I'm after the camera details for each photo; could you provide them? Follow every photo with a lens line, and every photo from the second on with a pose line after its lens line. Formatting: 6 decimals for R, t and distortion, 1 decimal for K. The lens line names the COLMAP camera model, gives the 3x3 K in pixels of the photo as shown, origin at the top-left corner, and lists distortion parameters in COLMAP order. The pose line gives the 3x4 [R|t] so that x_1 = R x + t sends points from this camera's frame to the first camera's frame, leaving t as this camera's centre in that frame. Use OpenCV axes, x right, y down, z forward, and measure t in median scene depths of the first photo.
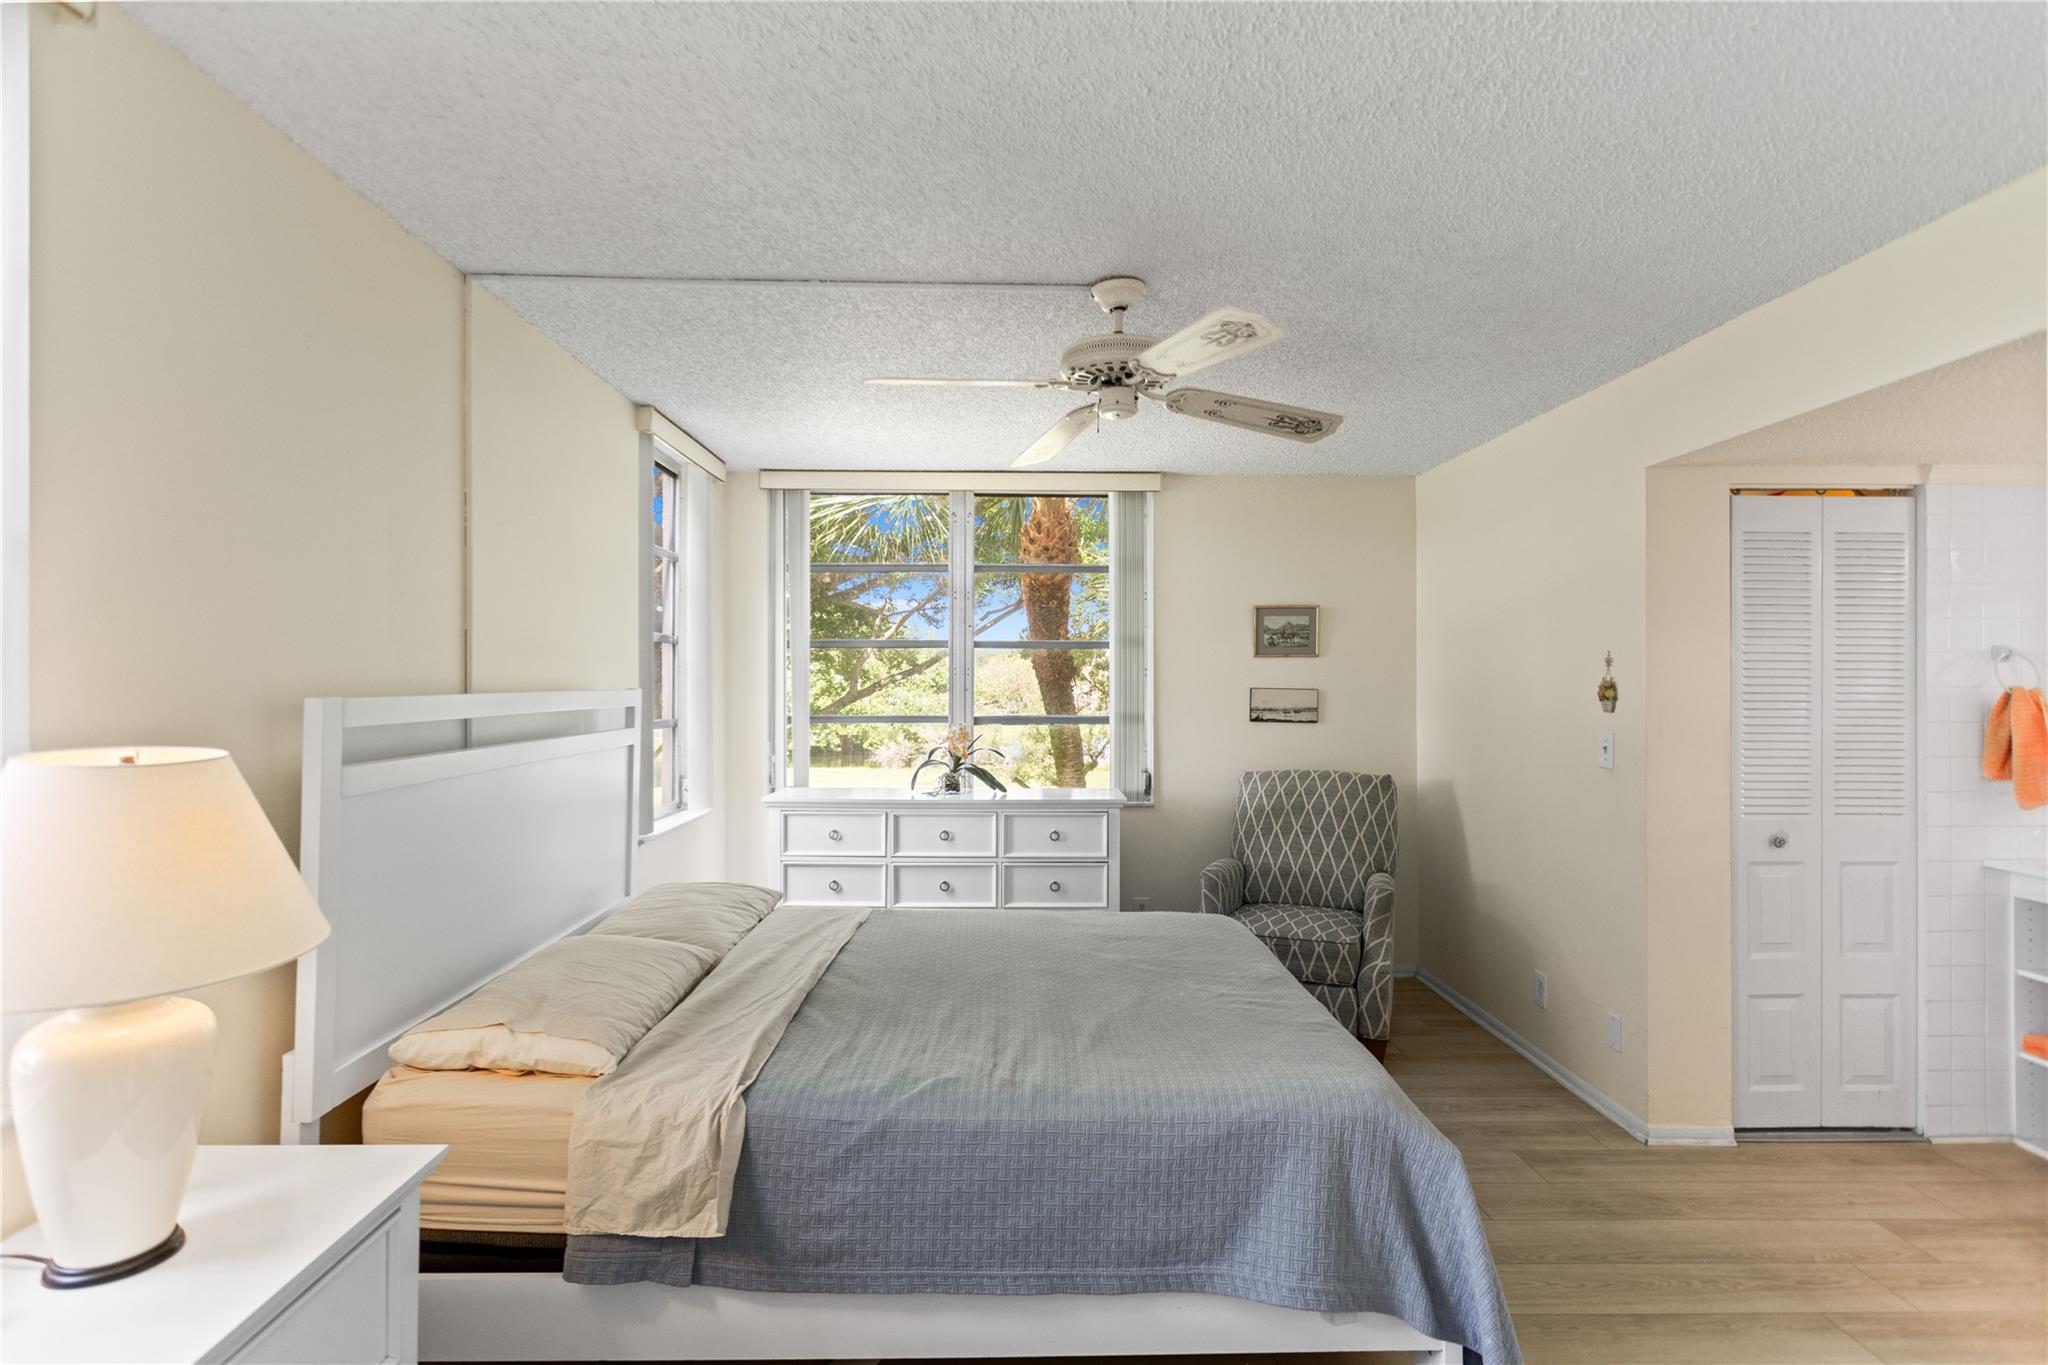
lens RADIAL K [[980.4, 0, 1015.0], [0, 980.4, 668.2], [0, 0, 1]] dist [0.008028, -0.001085]
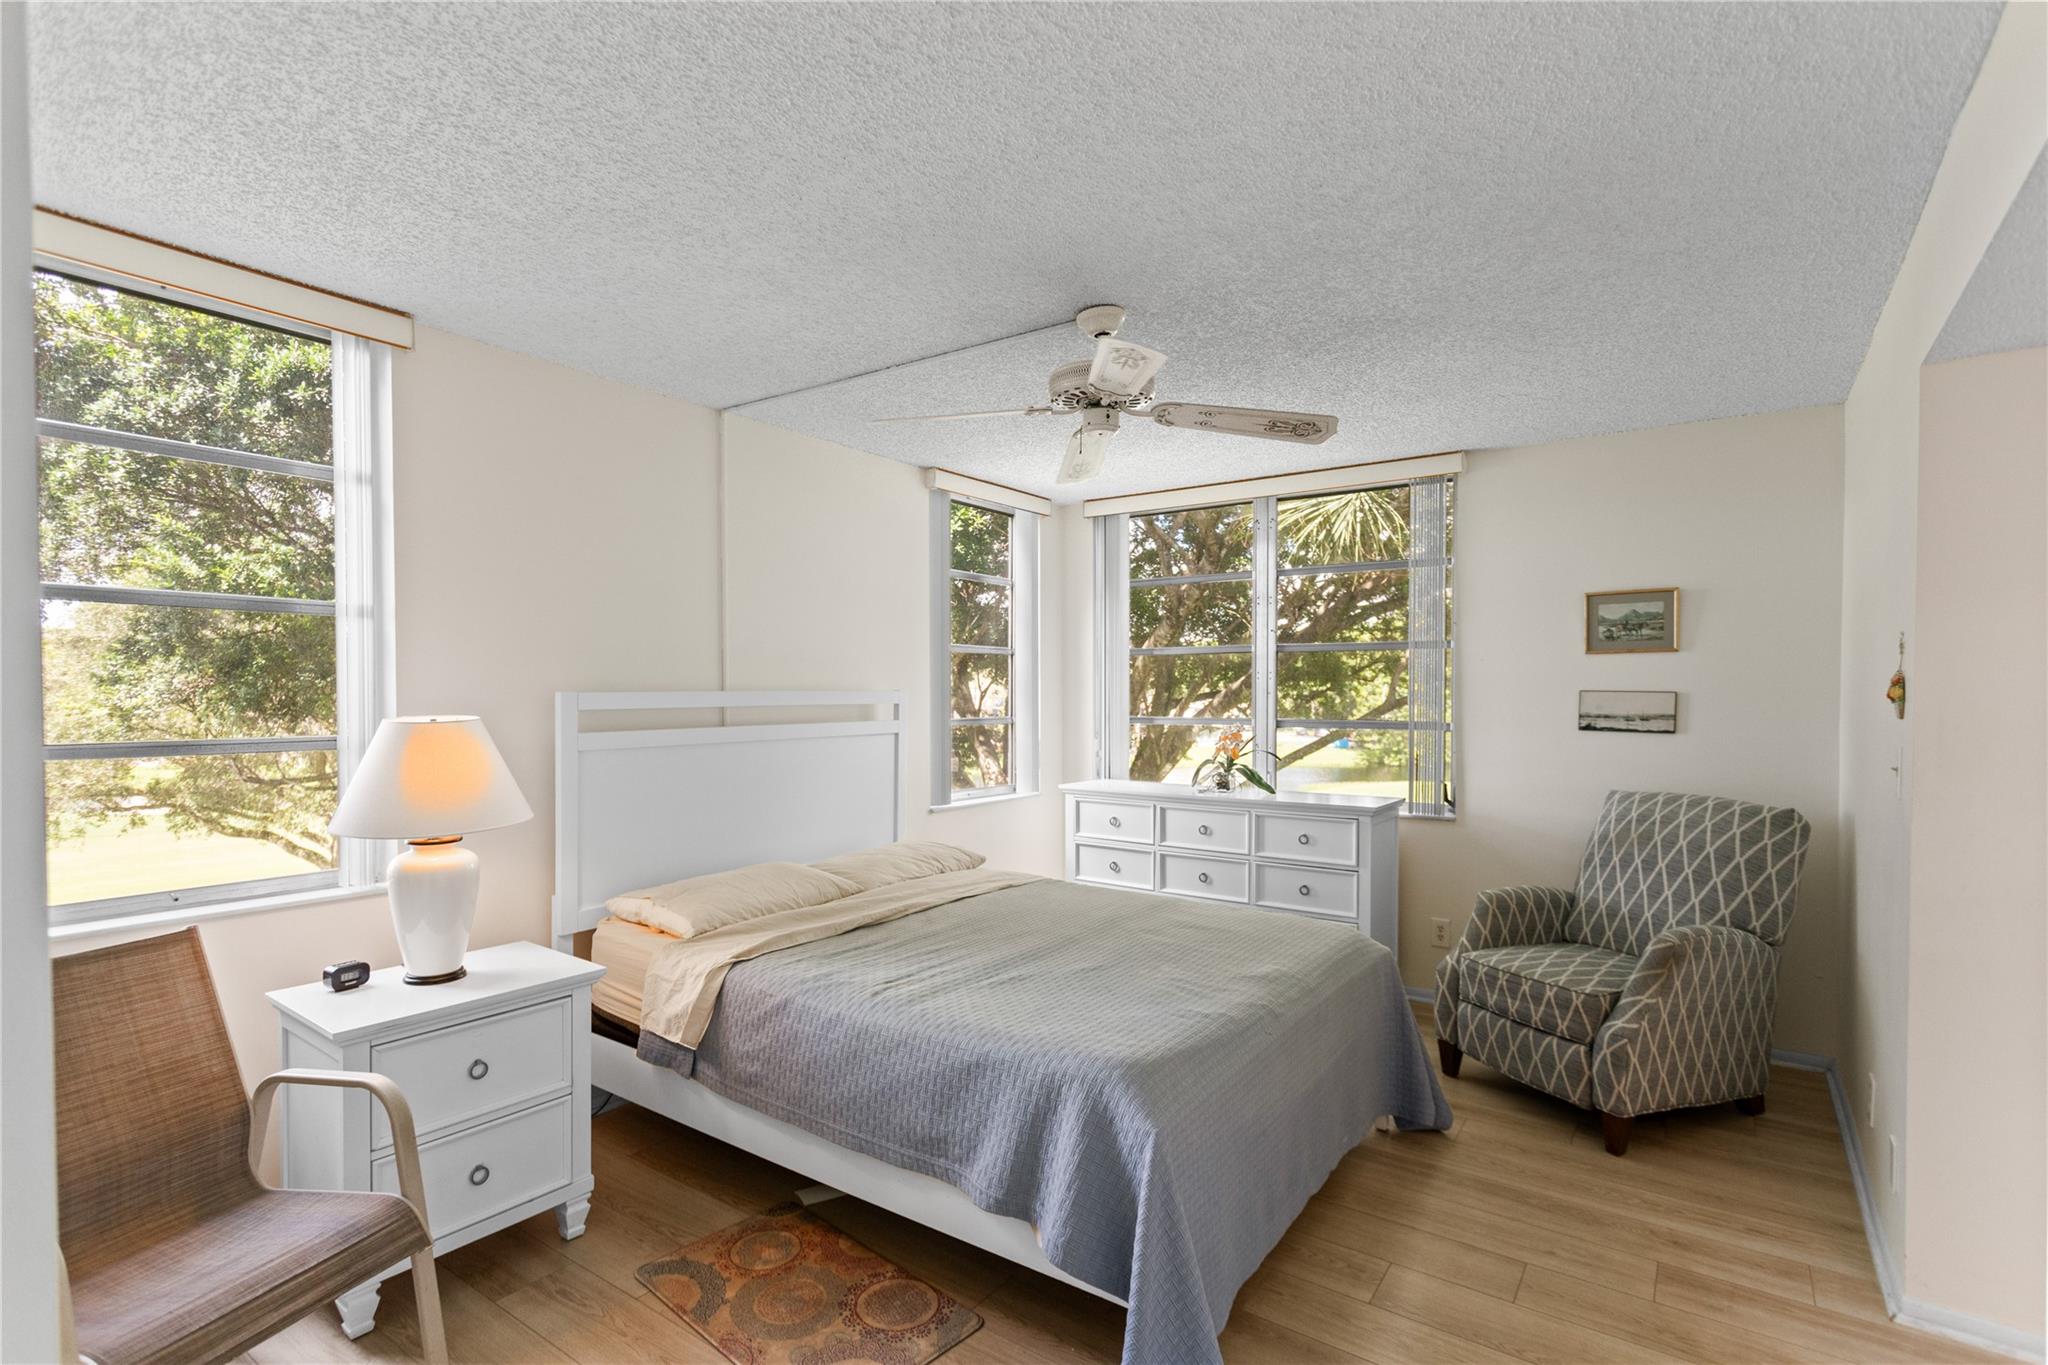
lens RADIAL K [[969.5, 0, 1024.0], [0, 969.5, 698.0], [0, 0, 1]] dist [0.013395, -0.011774]
pose [[0.804389, 0.002290, -0.594099, 0.449461], [0.009916, 0.999802, 0.017280, 0.009422], [0.594020, -0.019791, 0.804206, 0.052456]]
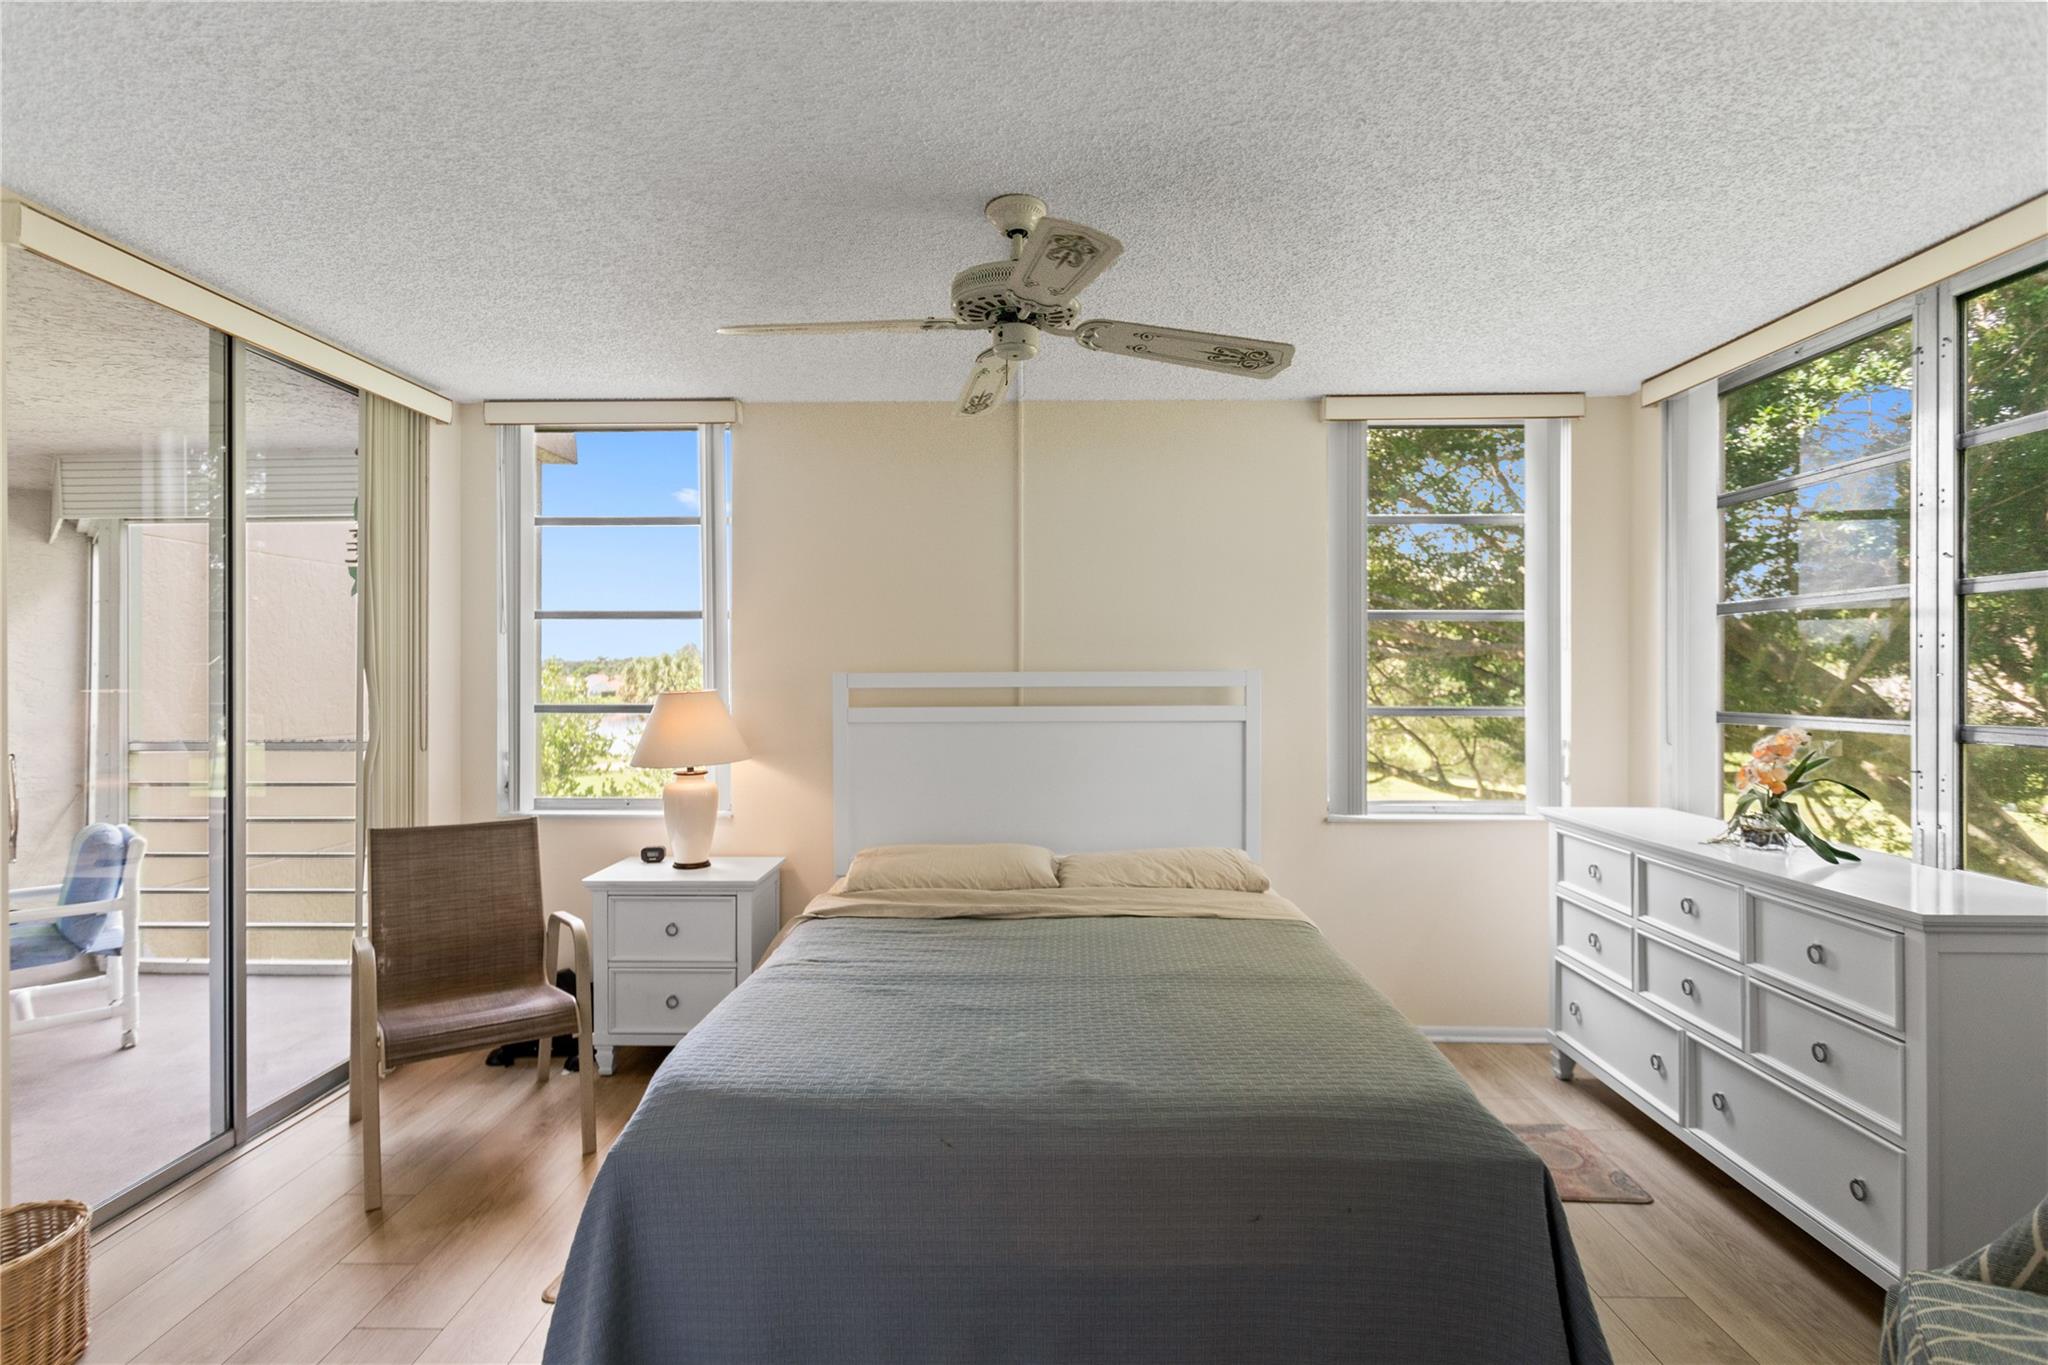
lens RADIAL K [[1019.4, 0, 1020.1], [0, 1019.4, 682.8], [0, 0, 1]] dist [0.005223, 0.000553]
pose [[-0.018943, 0.010631, -0.999764, 0.673352], [0.013728, 0.999852, 0.010371, 0.016799], [0.999726, -0.013528, -0.019086, 0.667877]]
